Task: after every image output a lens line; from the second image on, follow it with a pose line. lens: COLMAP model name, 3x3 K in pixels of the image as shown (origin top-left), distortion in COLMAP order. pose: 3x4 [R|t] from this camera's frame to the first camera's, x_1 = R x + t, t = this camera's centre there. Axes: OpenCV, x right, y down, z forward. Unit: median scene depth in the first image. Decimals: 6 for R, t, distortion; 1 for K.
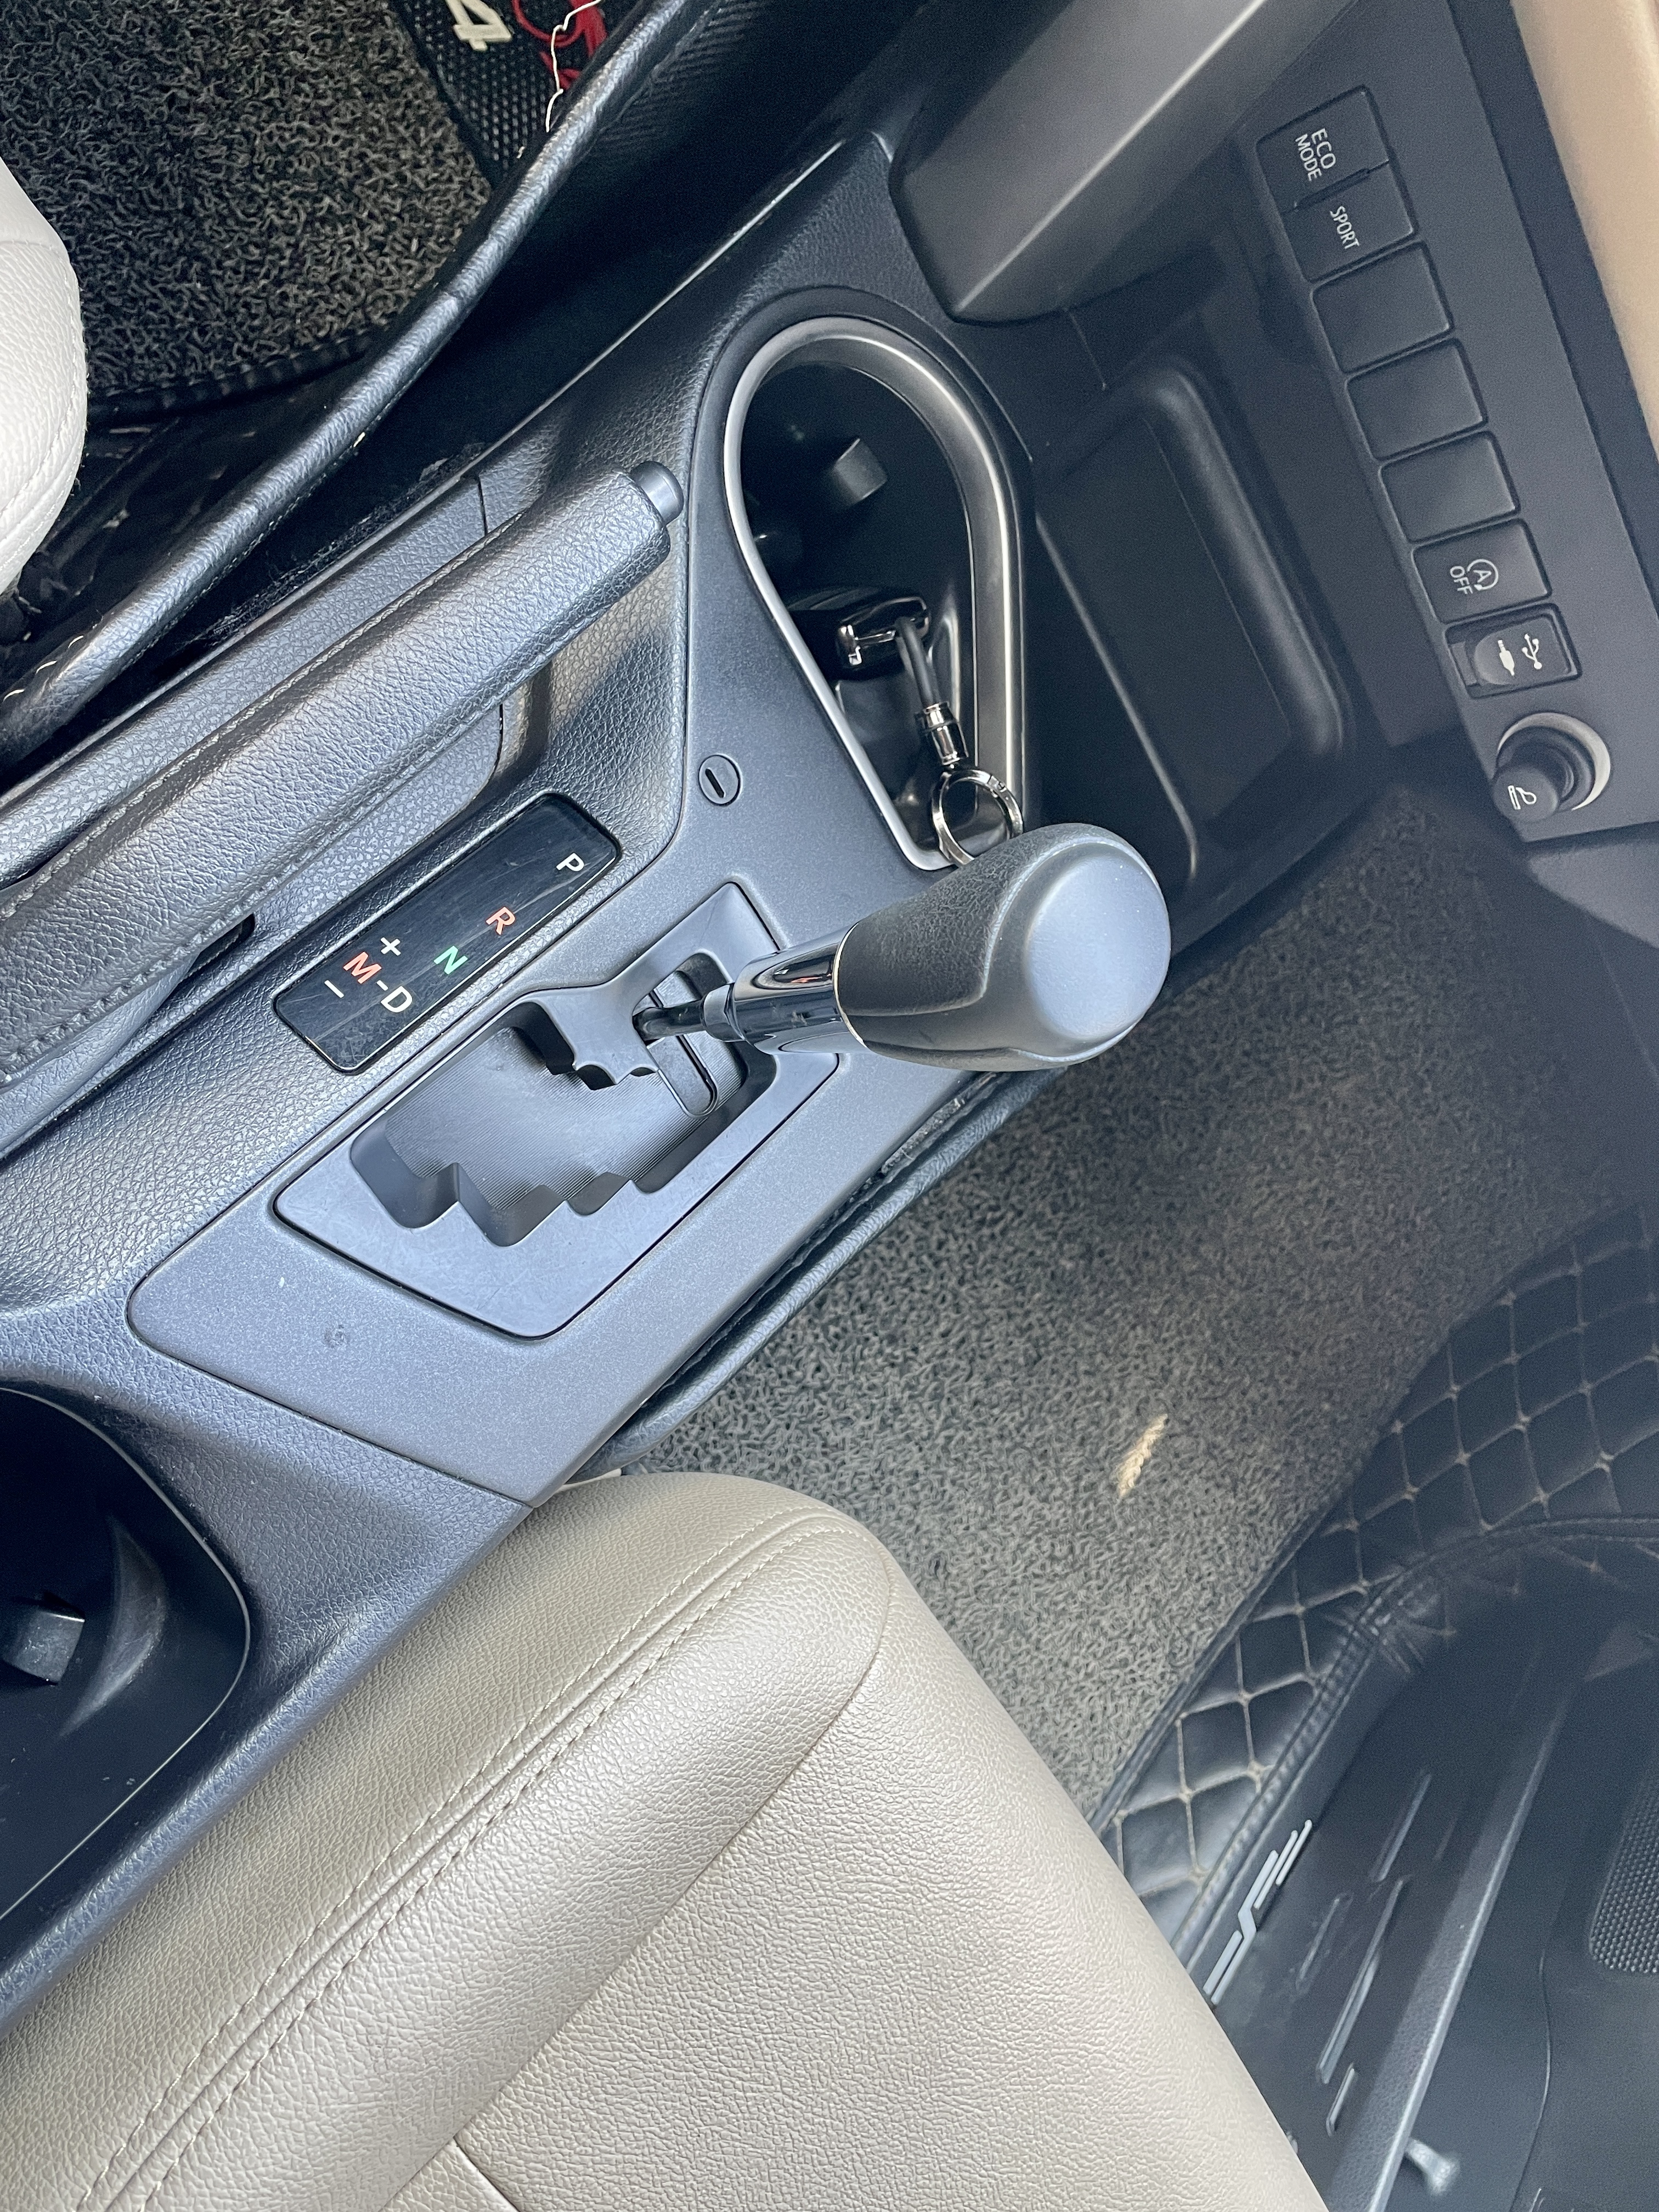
lens RADIAL K [[1671.1, 0, 829.5], [0, 1671.1, 1106.0], [0, 0, 1]] dist [0.090156, -0.126397]
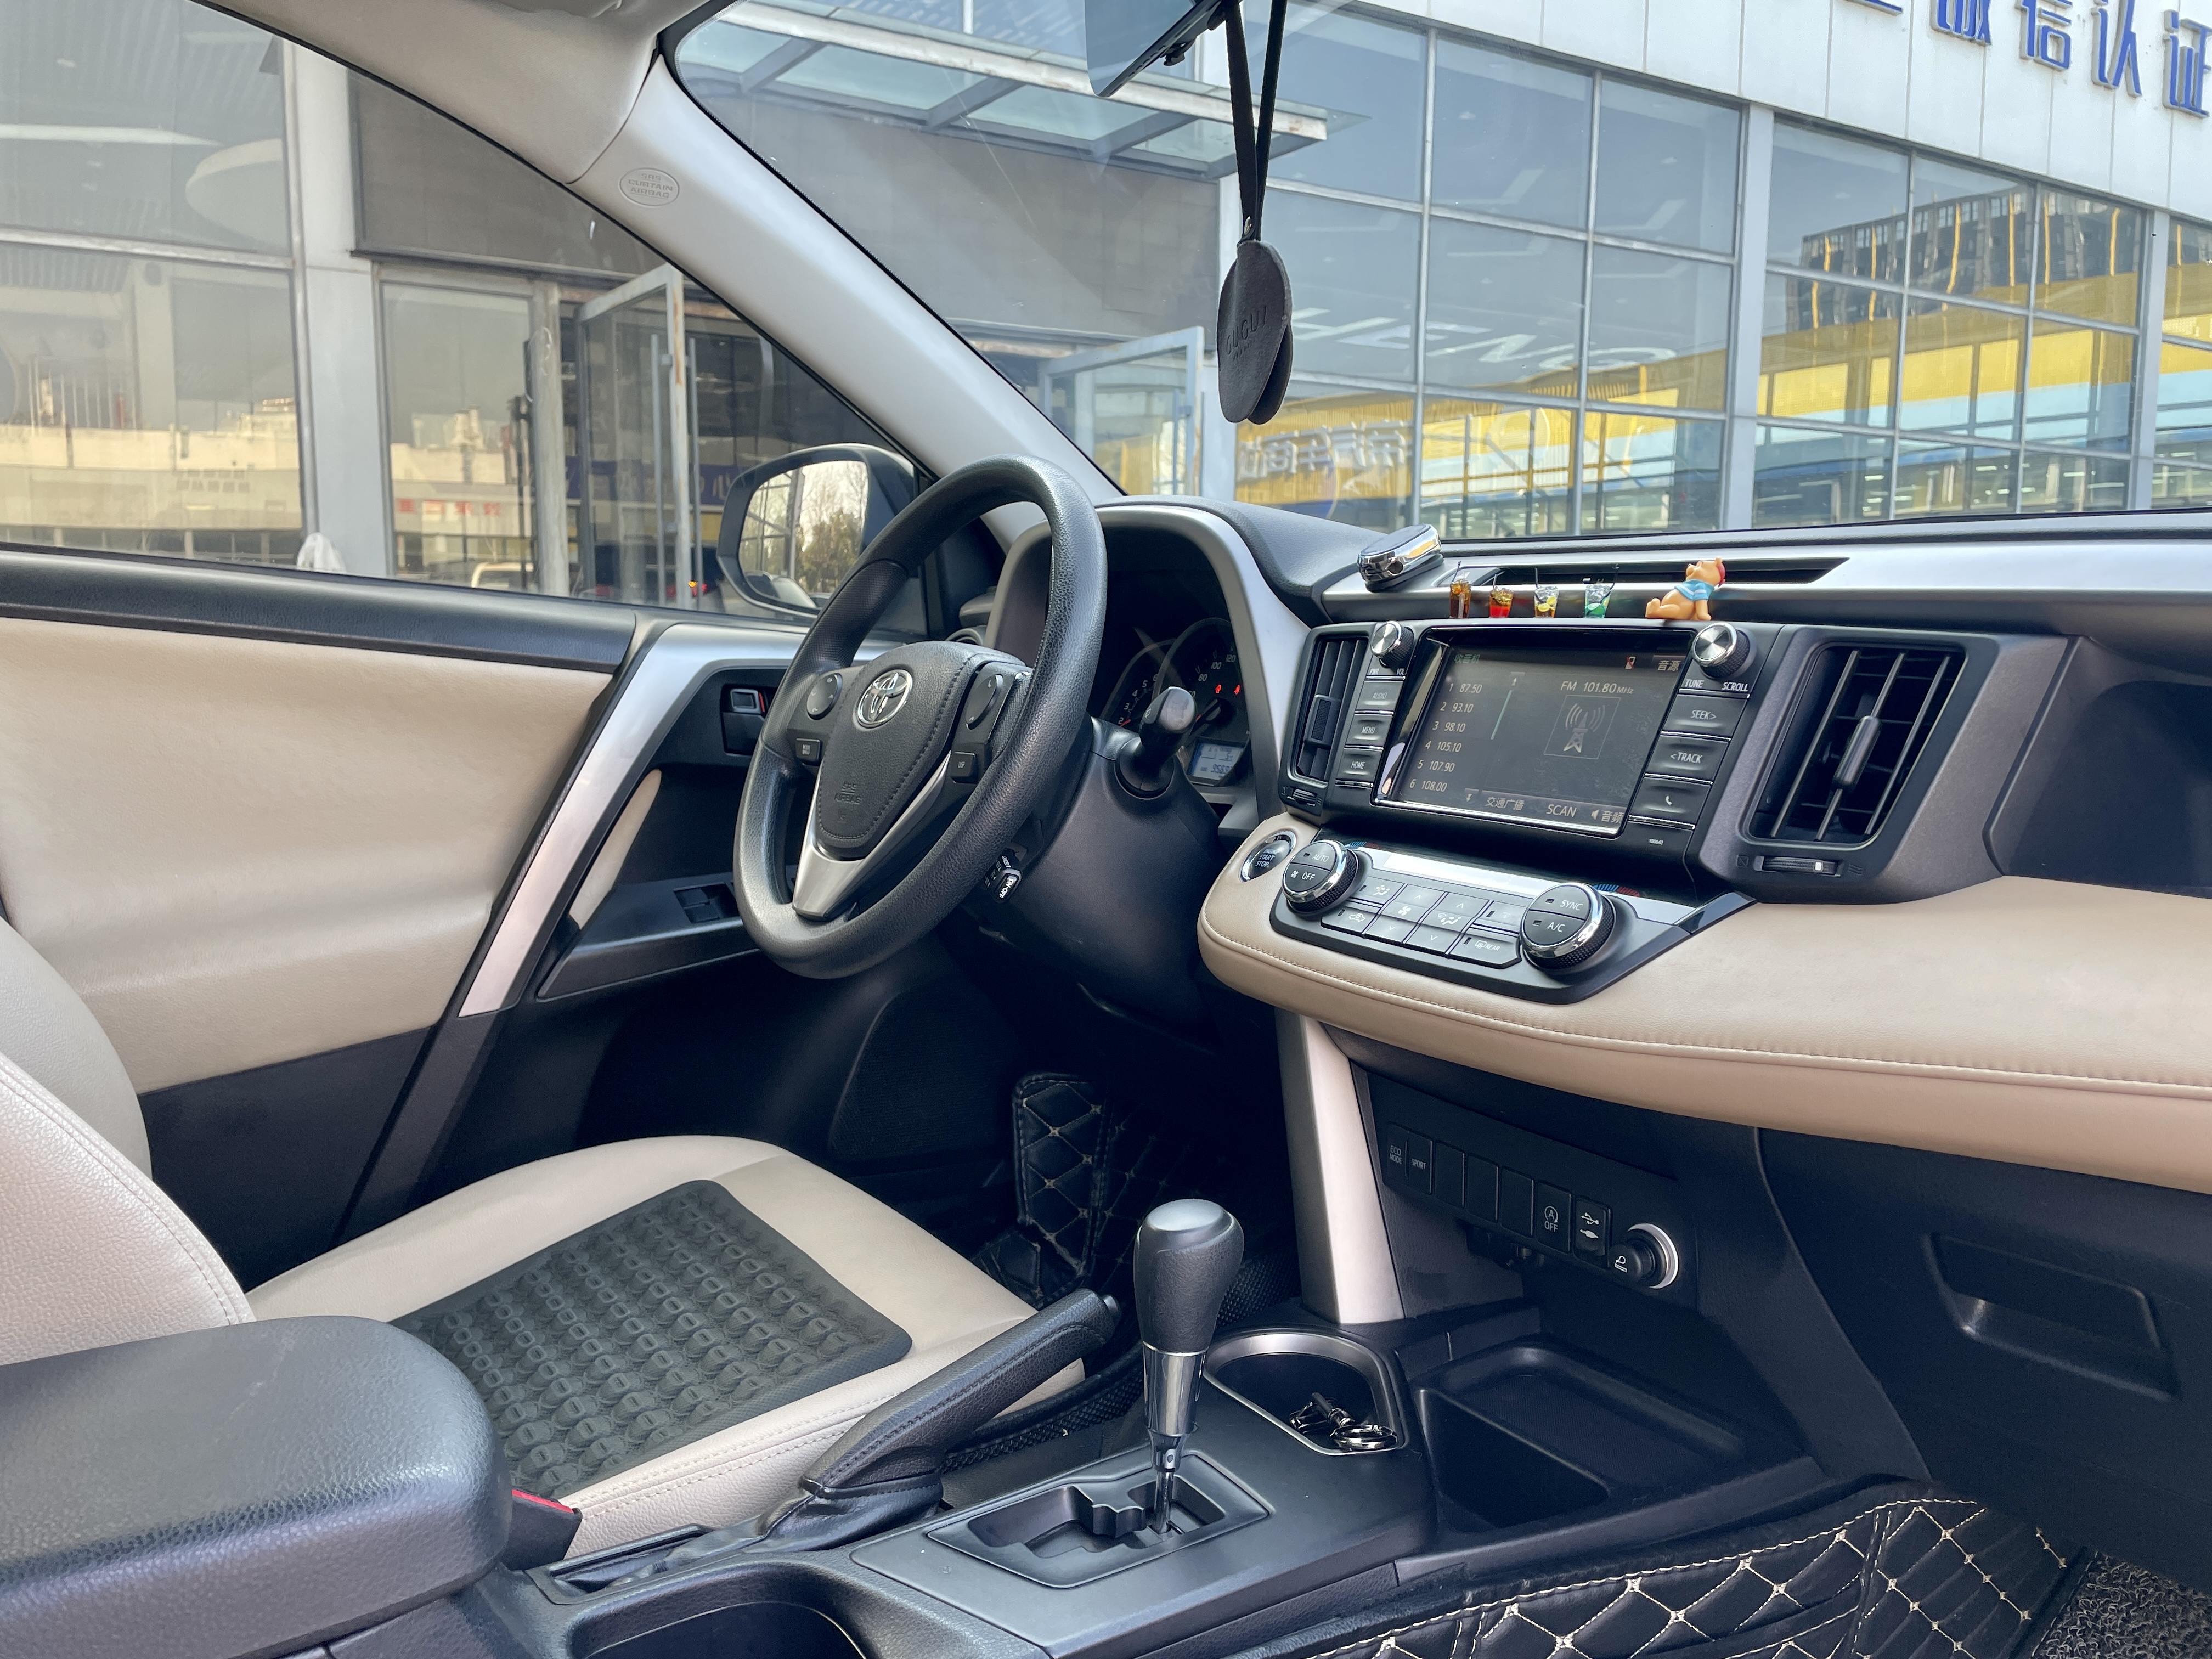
lens RADIAL K [[1666.5, 0, 1096.9], [0, 1666.5, 822.9], [0, 0, 1]] dist [0.080813, -0.104949]
pose [[0.793981, -0.589145, -0.150007, 0.596723], [-0.090272, 0.129759, -0.987428, 1.762110], [0.601203, 0.797541, 0.049843, 0.280600]]
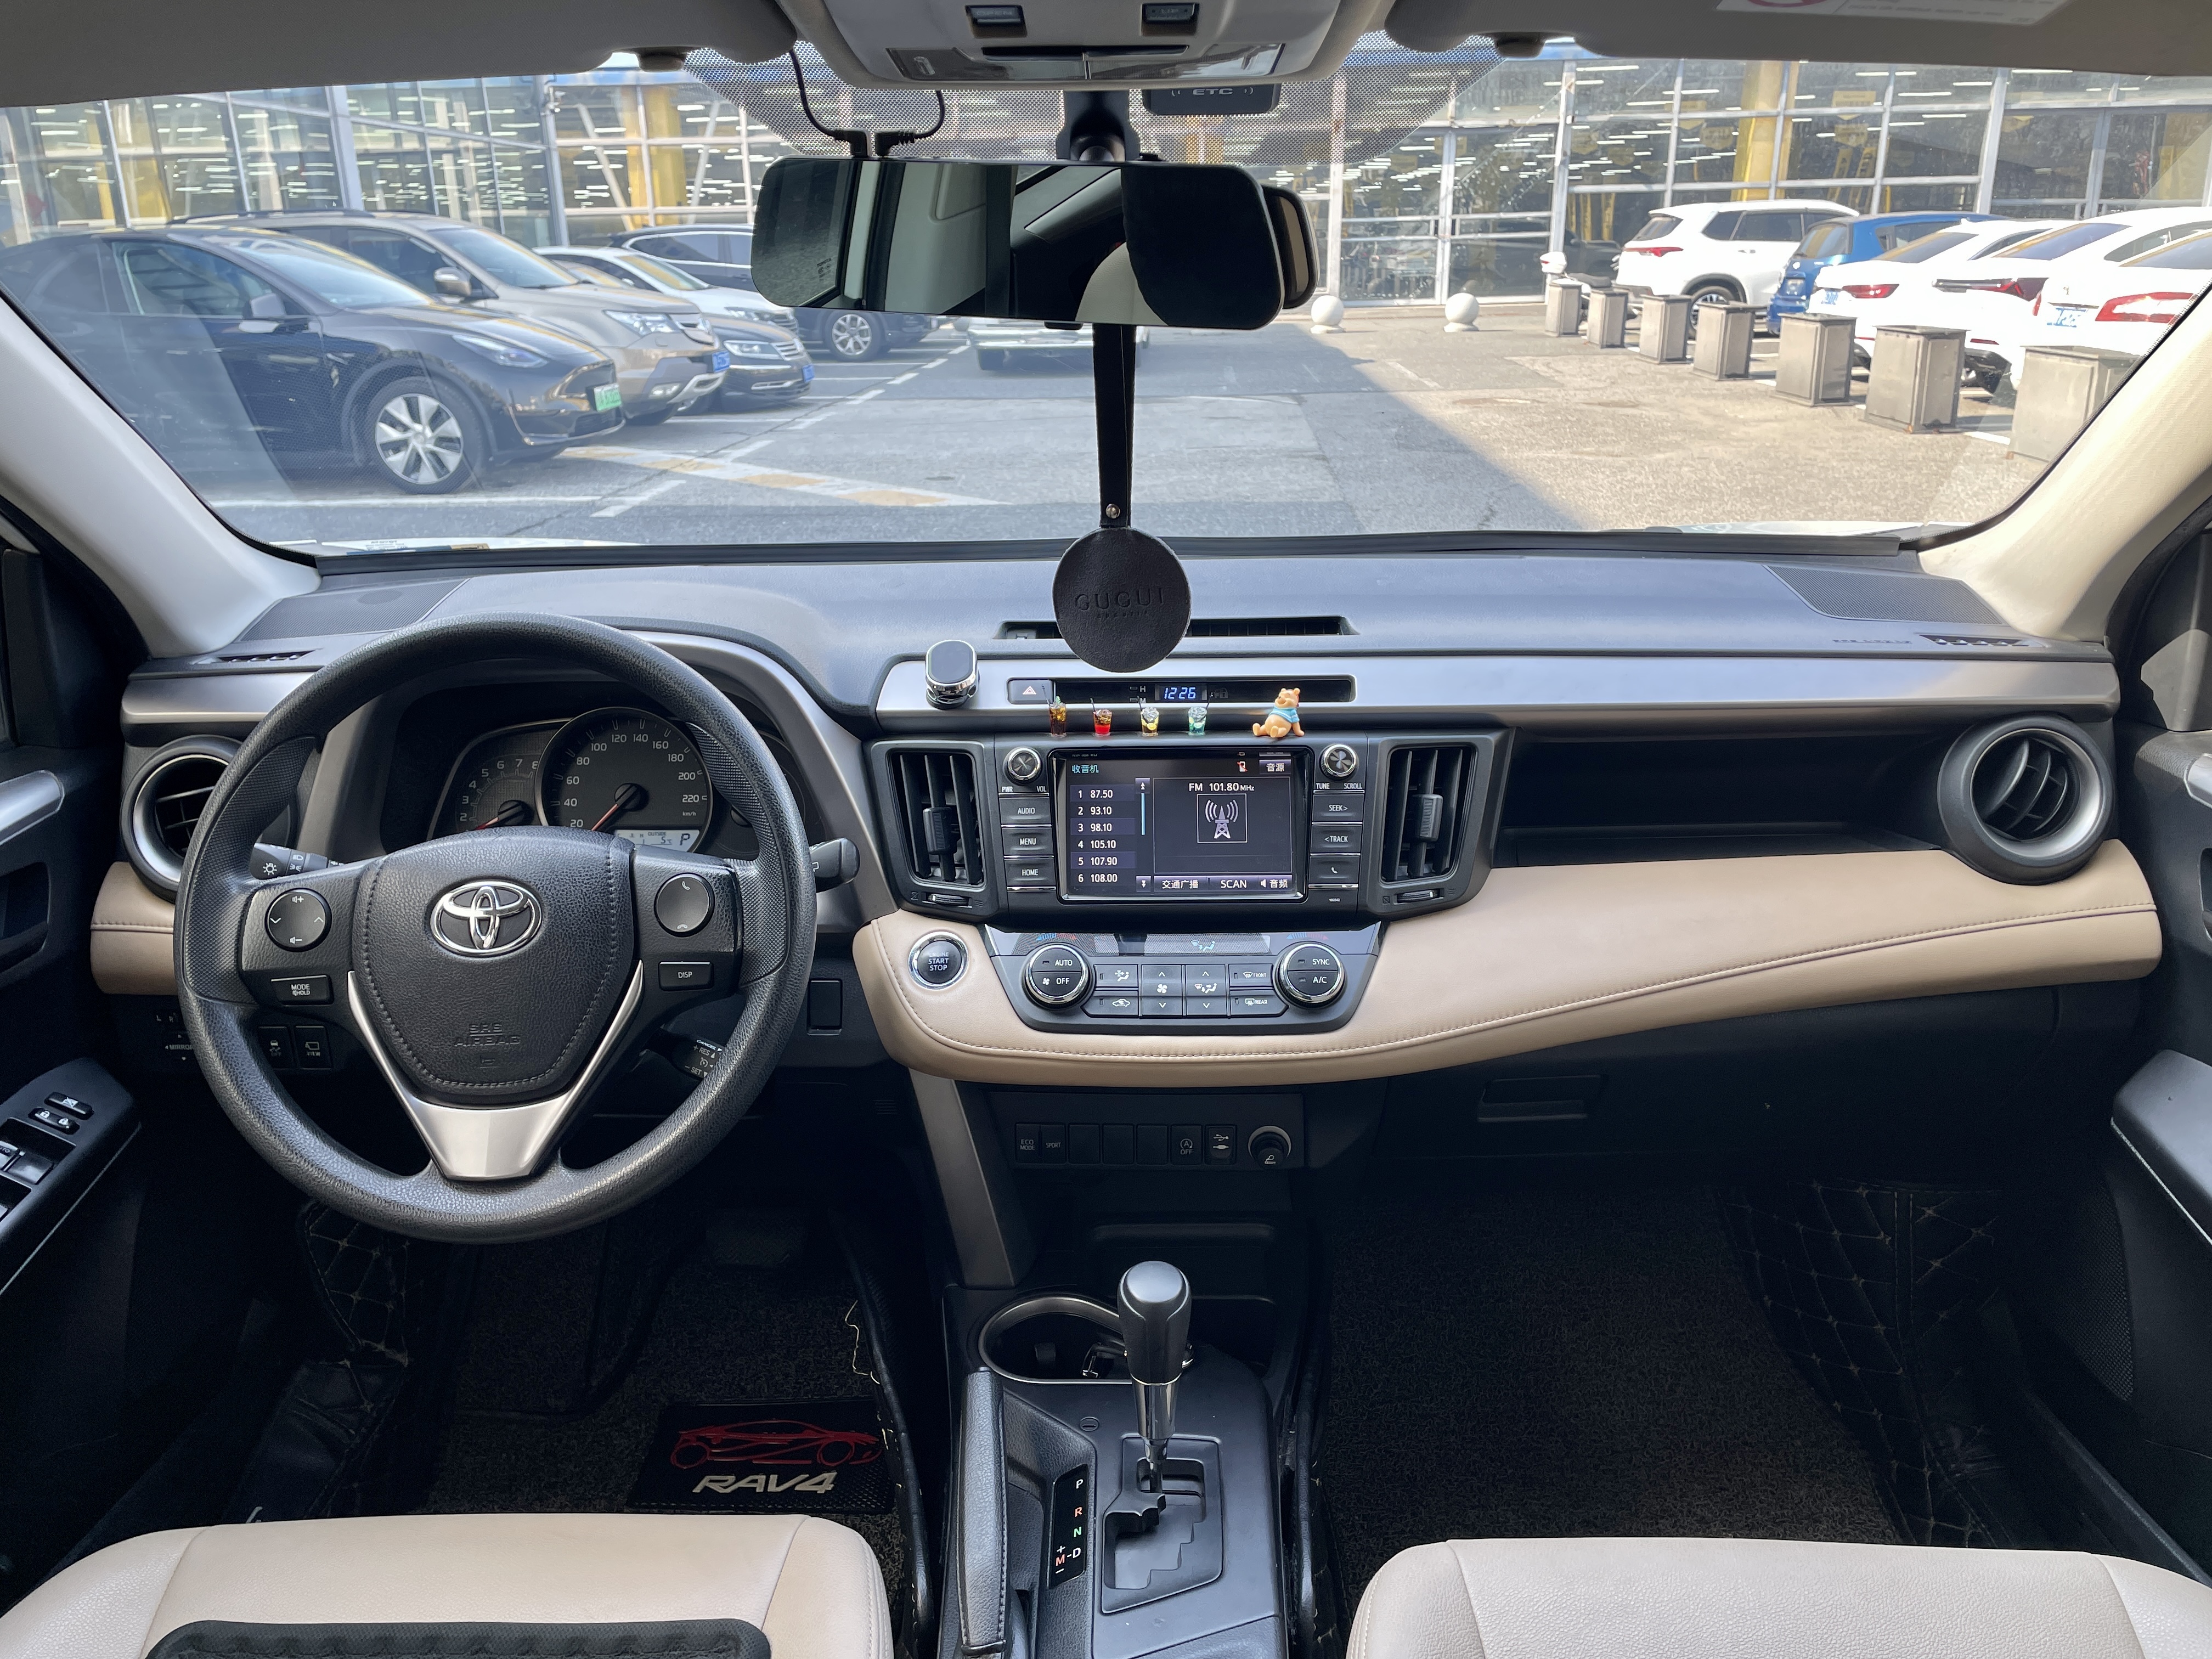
lens RADIAL K [[1659.1, 0, 1083.8], [0, 1659.1, 842.4], [0, 0, 1]] dist [0.093221, -0.127779]
pose [[0.503830, -0.784362, 0.361845, -0.308304], [0.765687, 0.211624, -0.607403, 1.198425], [0.399849, 0.583088, 0.707198, -1.359097]]
